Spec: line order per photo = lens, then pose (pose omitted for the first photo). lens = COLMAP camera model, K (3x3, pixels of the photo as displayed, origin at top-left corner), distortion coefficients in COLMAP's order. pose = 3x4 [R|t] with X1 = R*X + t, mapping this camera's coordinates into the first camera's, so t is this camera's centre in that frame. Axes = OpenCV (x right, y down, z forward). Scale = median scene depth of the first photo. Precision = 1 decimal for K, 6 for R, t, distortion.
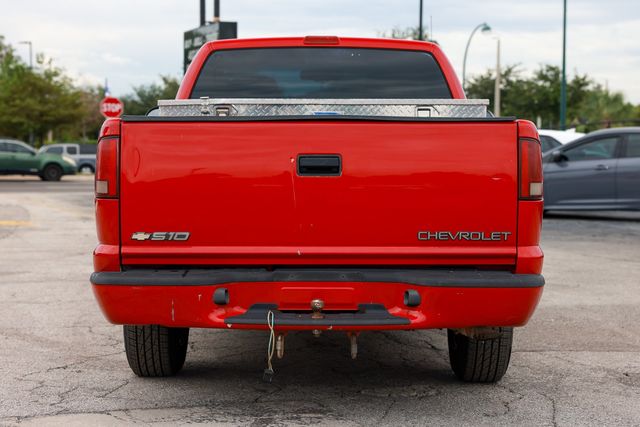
lens RADIAL K [[1172.8, 0, 310.1], [0, 1172.8, 230.4], [0, 0, 1]] dist [0.162618, 0.000000]
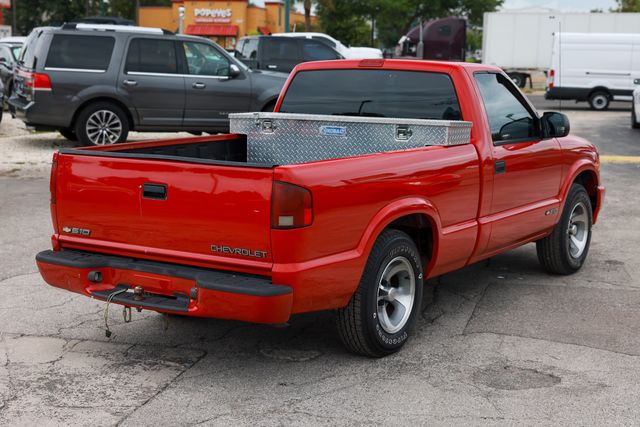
lens RADIAL K [[1044.2, 0, 320.2], [0, 1044.2, 210.9], [0, 0, 1]] dist [0.099308, 0.000000]
pose [[0.838809, 0.081031, -0.538361, 0.842905], [-0.039402, 0.995304, 0.088415, -0.149336], [0.542997, -0.052951, 0.838063, 0.054841]]
